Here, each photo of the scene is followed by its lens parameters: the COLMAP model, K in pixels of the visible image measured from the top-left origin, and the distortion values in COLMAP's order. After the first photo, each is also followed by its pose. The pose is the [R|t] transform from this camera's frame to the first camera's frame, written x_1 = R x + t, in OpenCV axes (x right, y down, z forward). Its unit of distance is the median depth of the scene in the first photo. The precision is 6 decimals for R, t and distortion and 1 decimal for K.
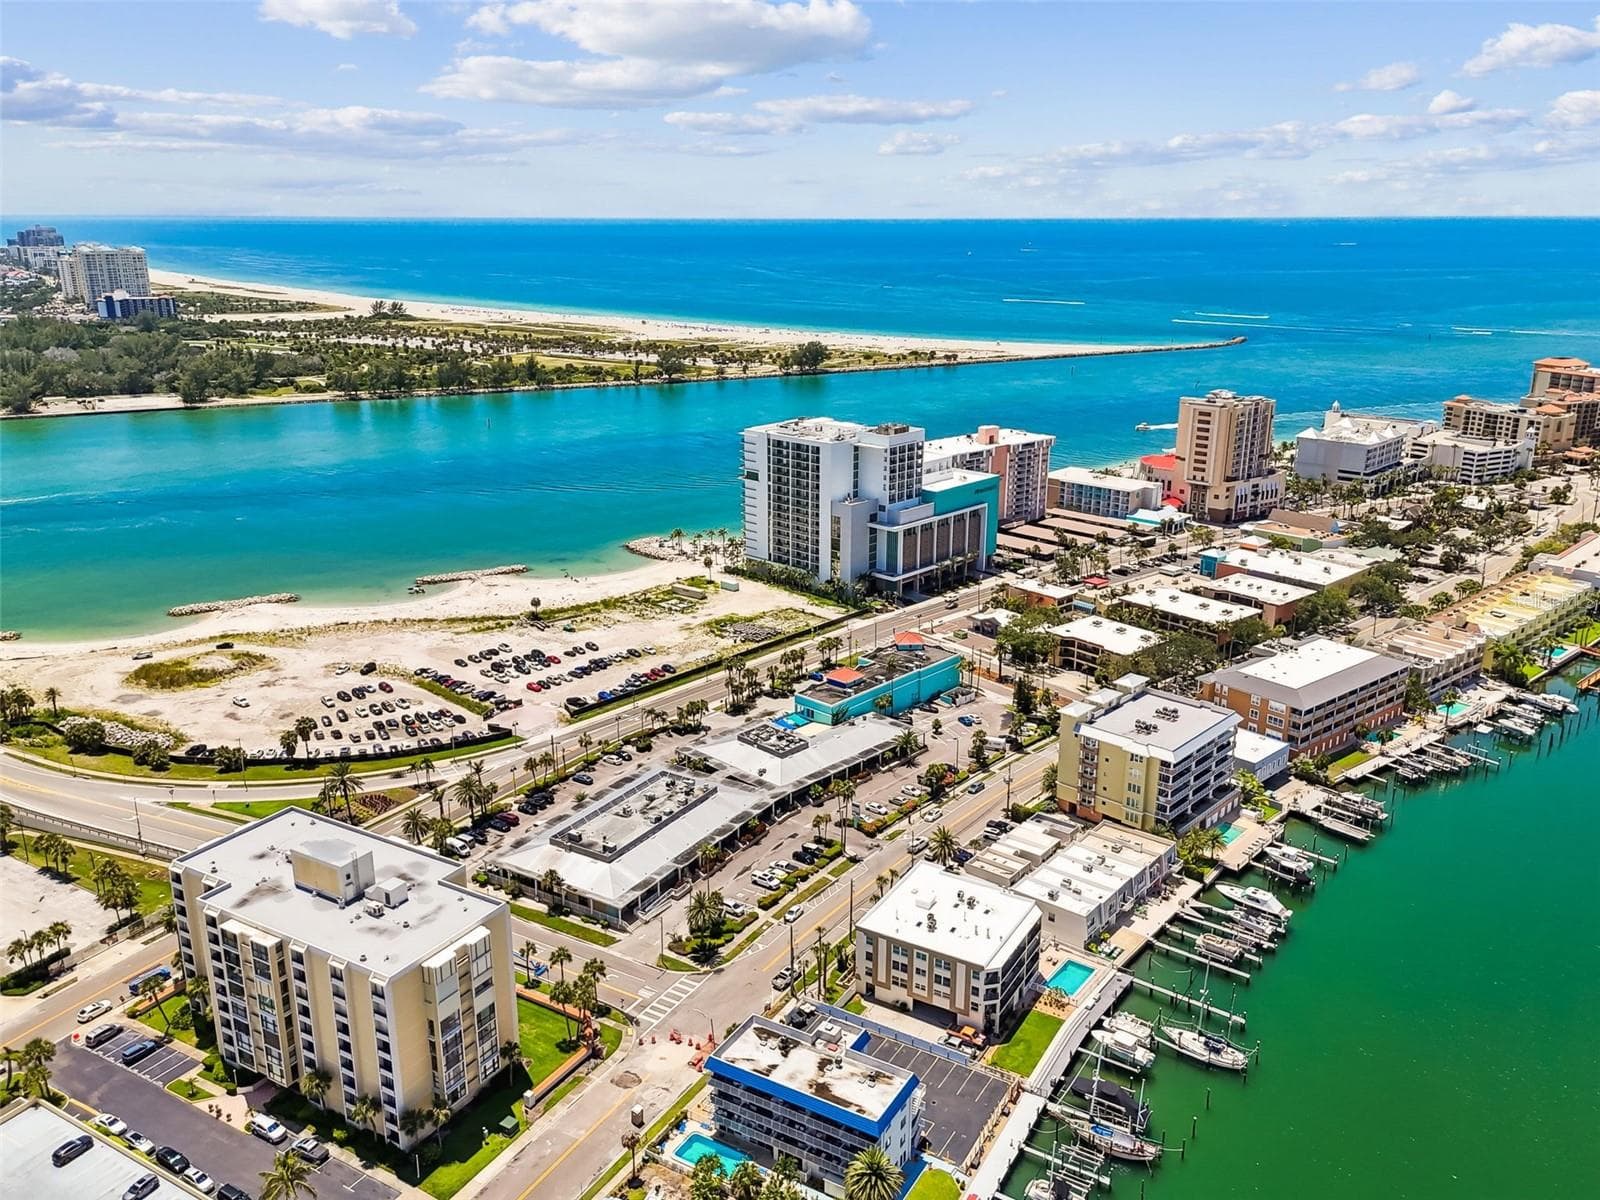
lens RADIAL K [[1259.0, 0, 800.0], [0, 1259.0, 600.0], [0, 0, 1]] dist [0.104758, -0.140941]
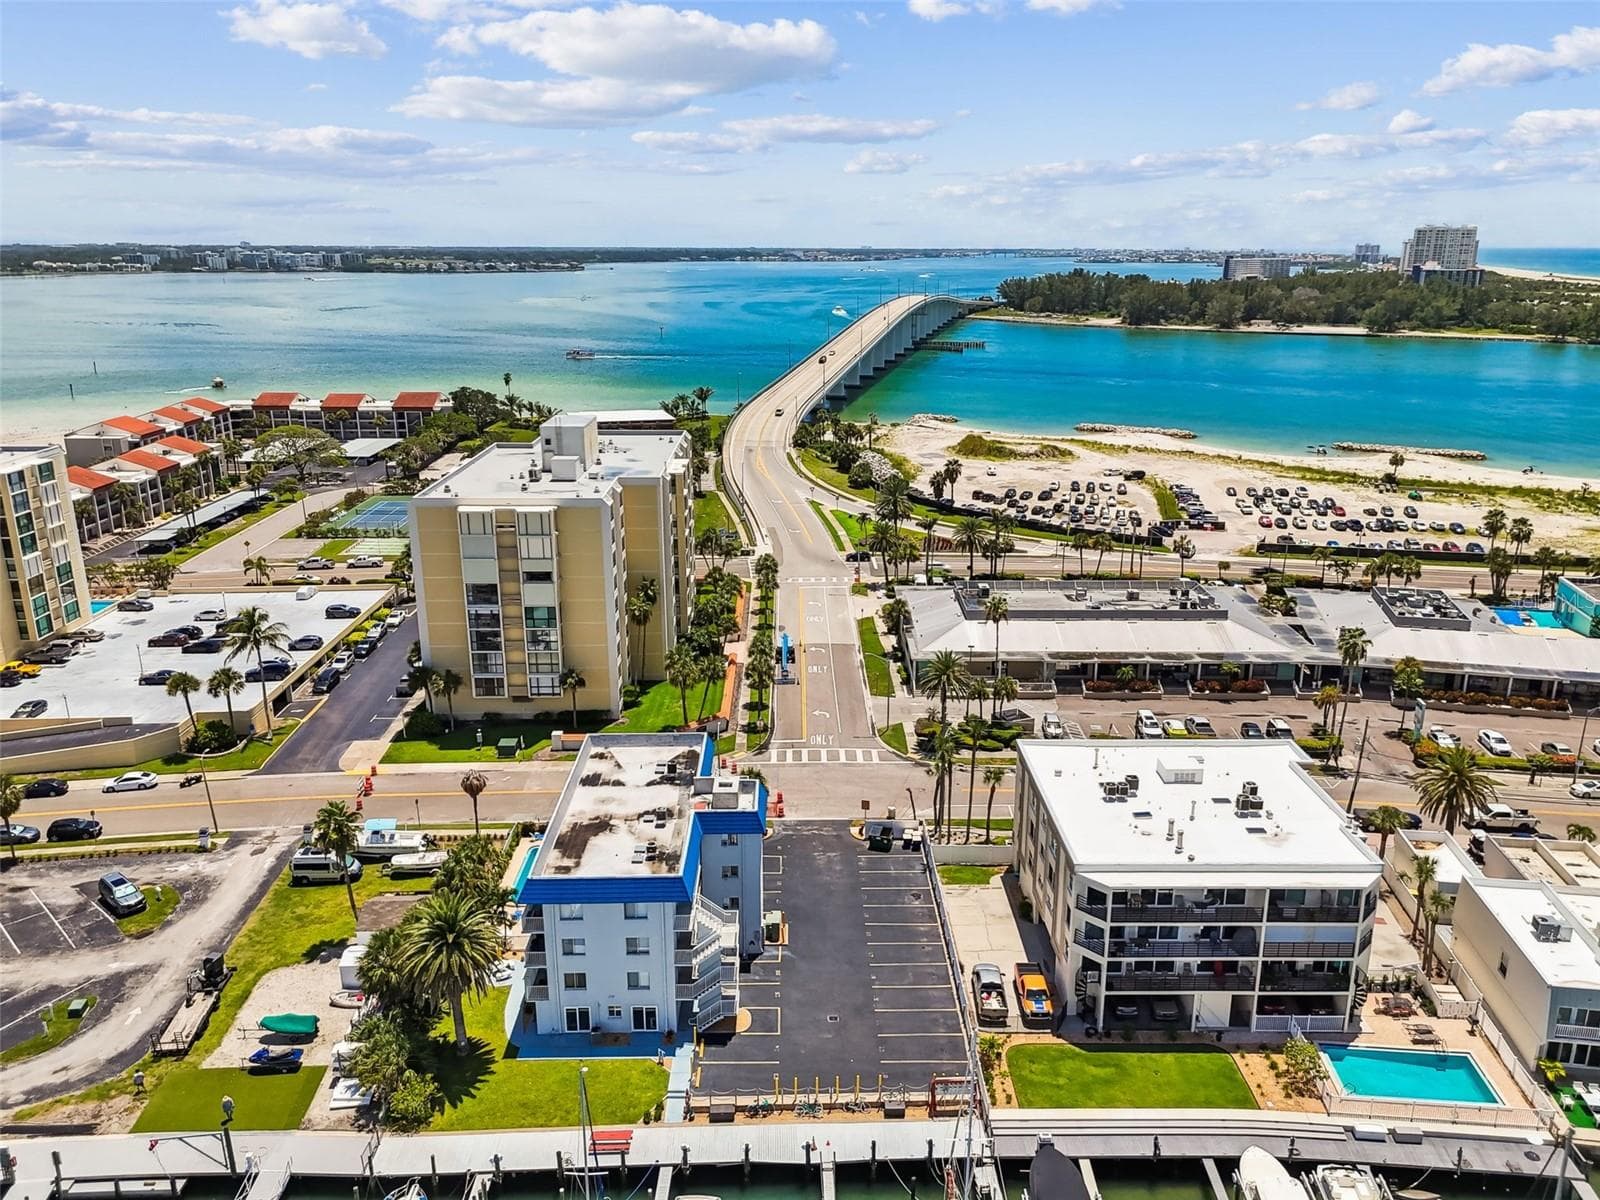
lens RADIAL K [[1182.6, 0, 804.7], [0, 1182.6, 596.5], [0, 0, 1]] dist [0.076068, -0.074251]
pose [[0.521487, 0.242925, -0.817948, 0.265713], [-0.252578, 0.959603, 0.123963, 0.100892], [0.815019, 0.141950, 0.561778, 0.405662]]
